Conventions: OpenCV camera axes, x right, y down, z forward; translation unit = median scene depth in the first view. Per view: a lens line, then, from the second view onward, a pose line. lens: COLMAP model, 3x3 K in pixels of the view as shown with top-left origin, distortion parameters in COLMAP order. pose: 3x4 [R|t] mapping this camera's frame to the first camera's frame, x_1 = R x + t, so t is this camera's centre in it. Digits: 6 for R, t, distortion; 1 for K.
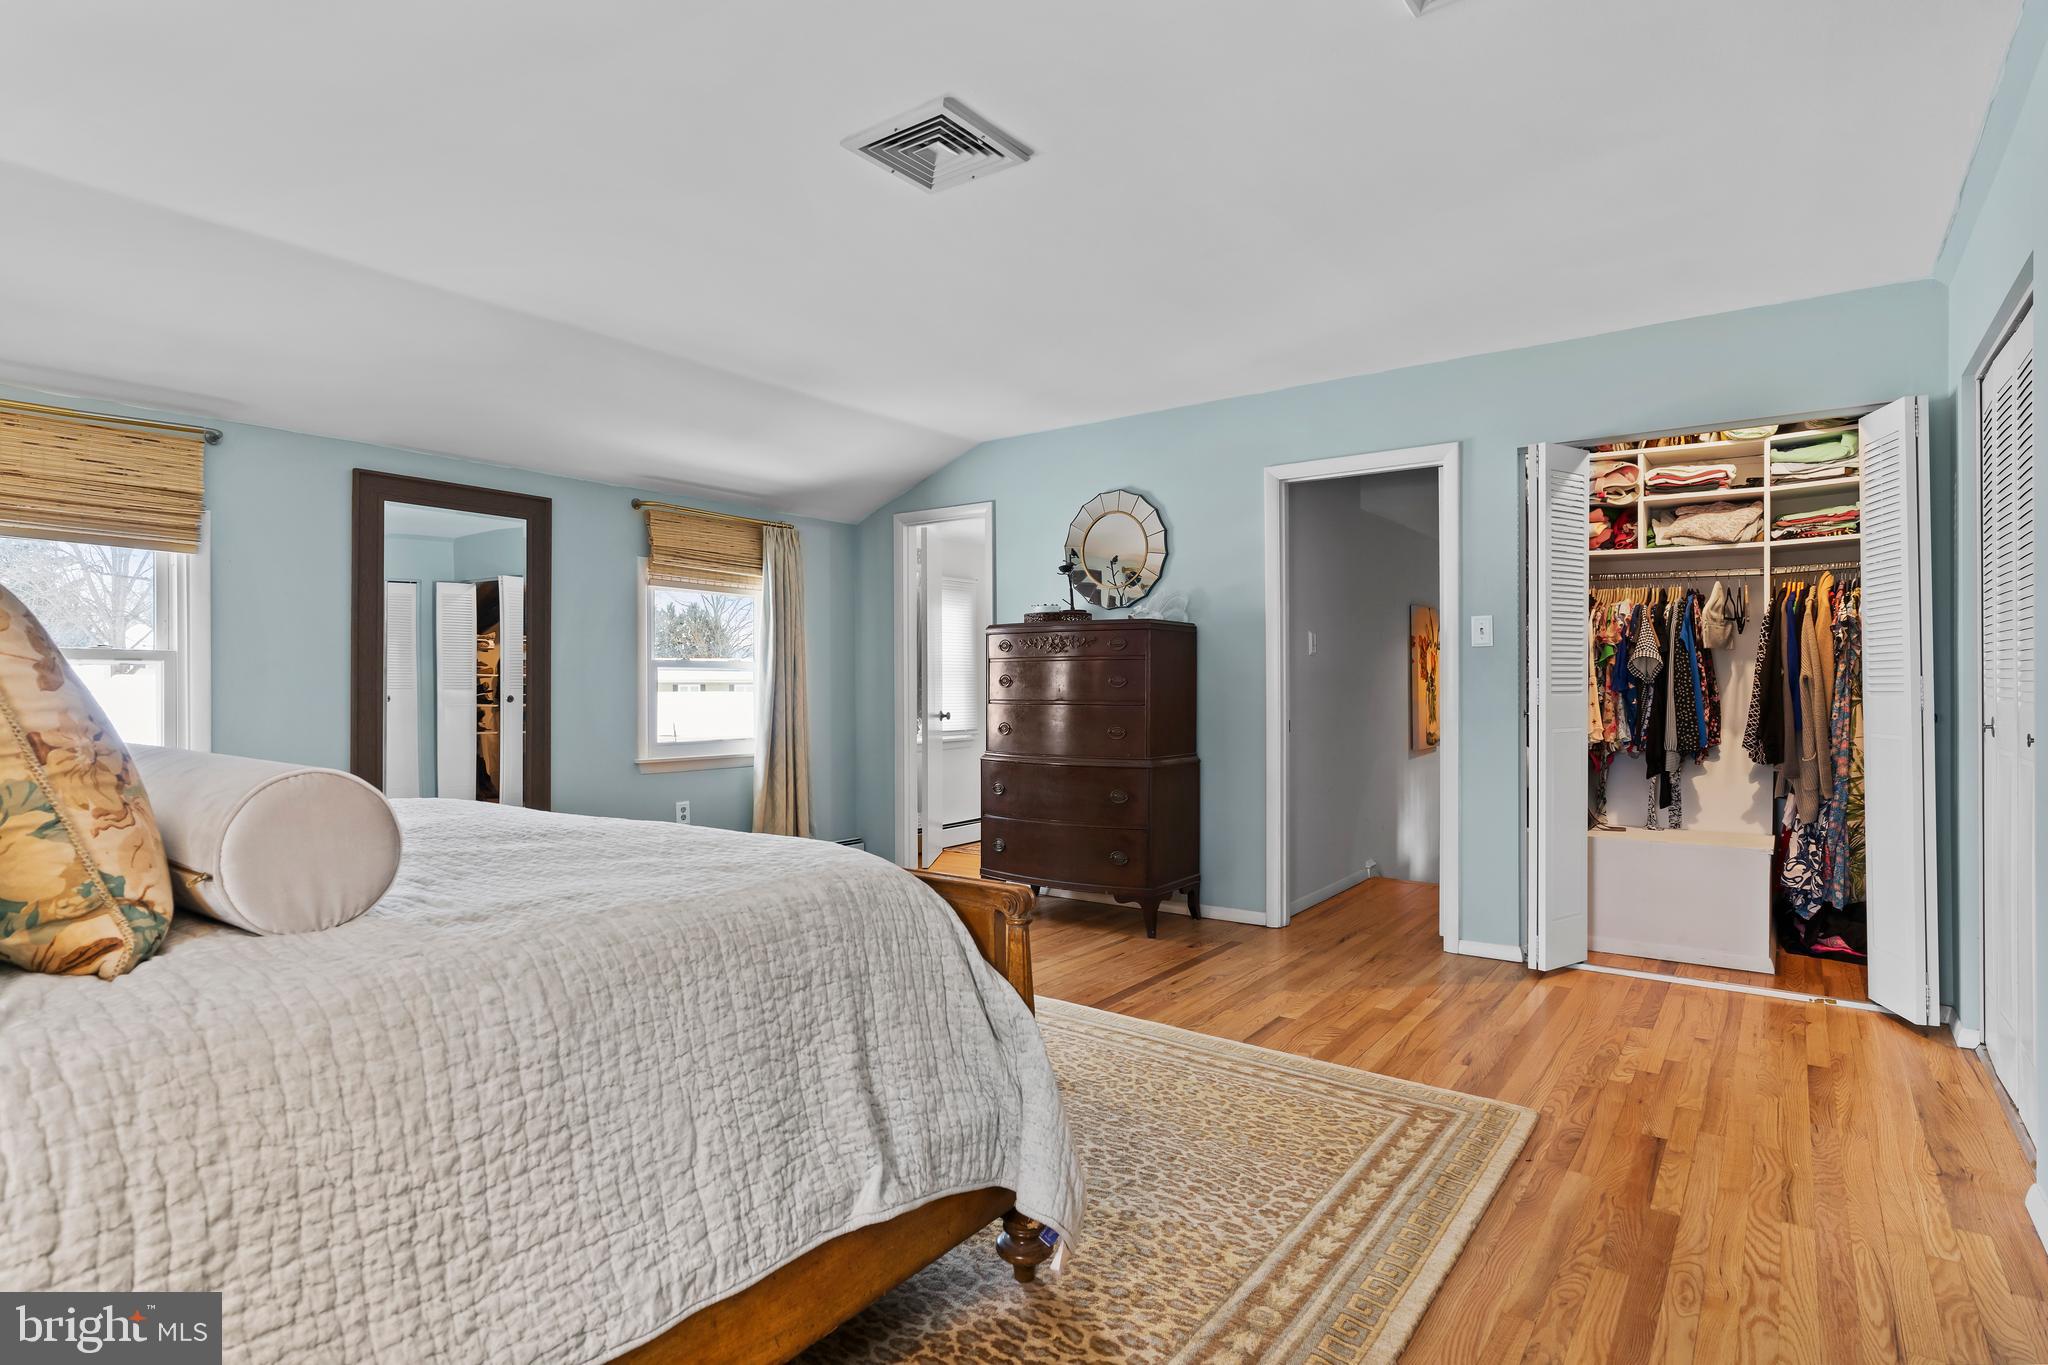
lens RADIAL K [[1046.1, 0, 1026.1], [0, 1046.1, 683.9], [0, 0, 1]] dist [-0.004628, 0.000817]
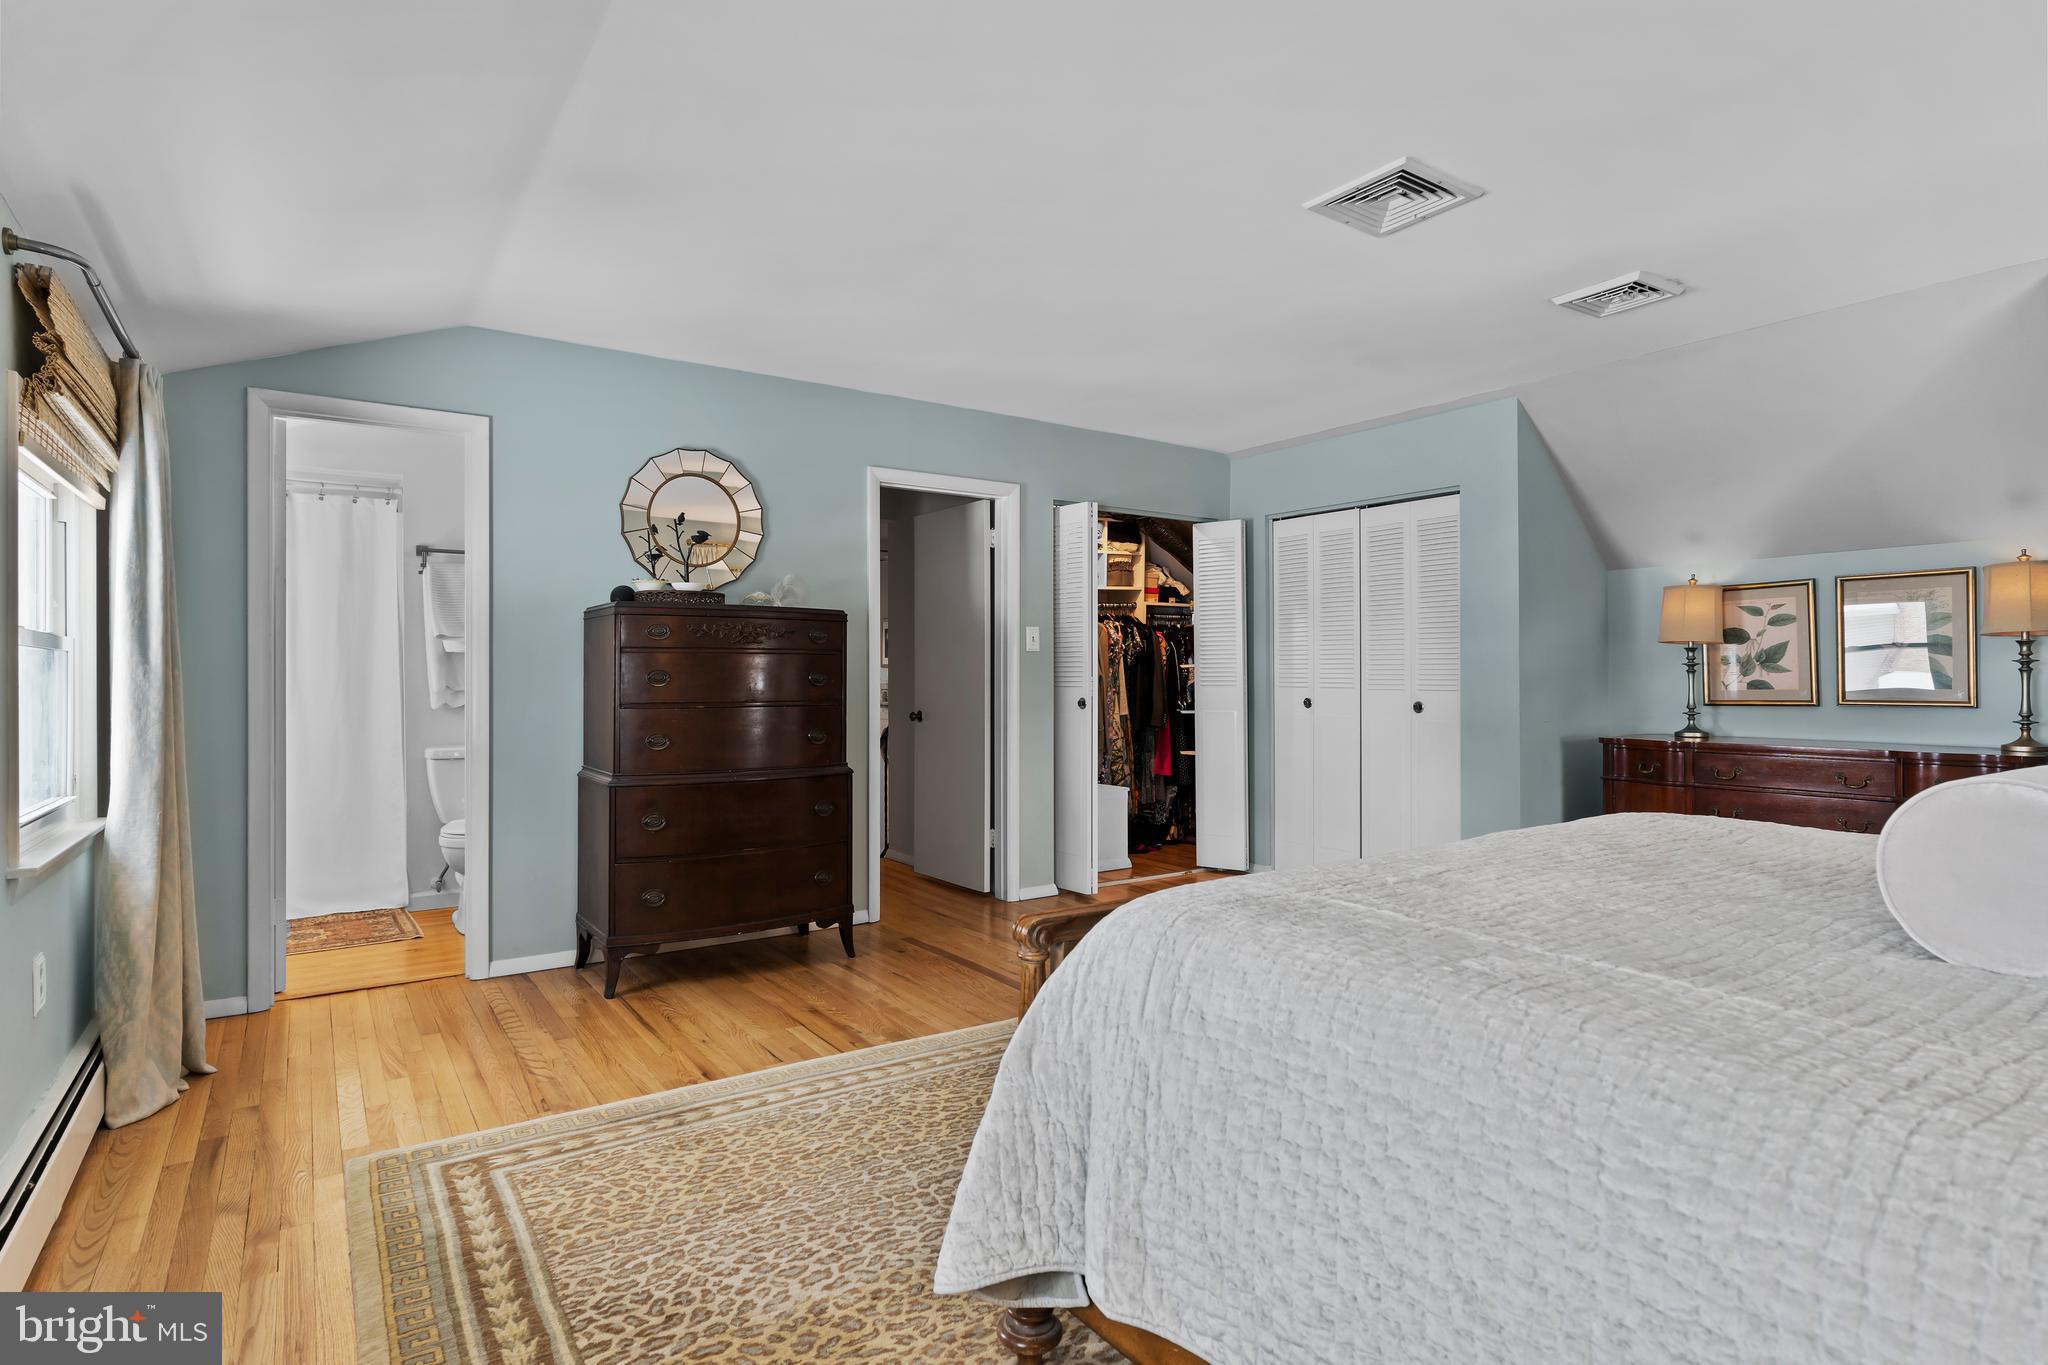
lens RADIAL K [[1046.1, 0, 1026.1], [0, 1046.1, 683.9], [0, 0, 1]] dist [-0.004628, 0.000817]
pose [[0.336774, -0.000416, 0.941585, -0.746952], [0.003914, 0.999992, -0.000958, 0.004042], [-0.941577, 0.004008, 0.336773, 0.586638]]
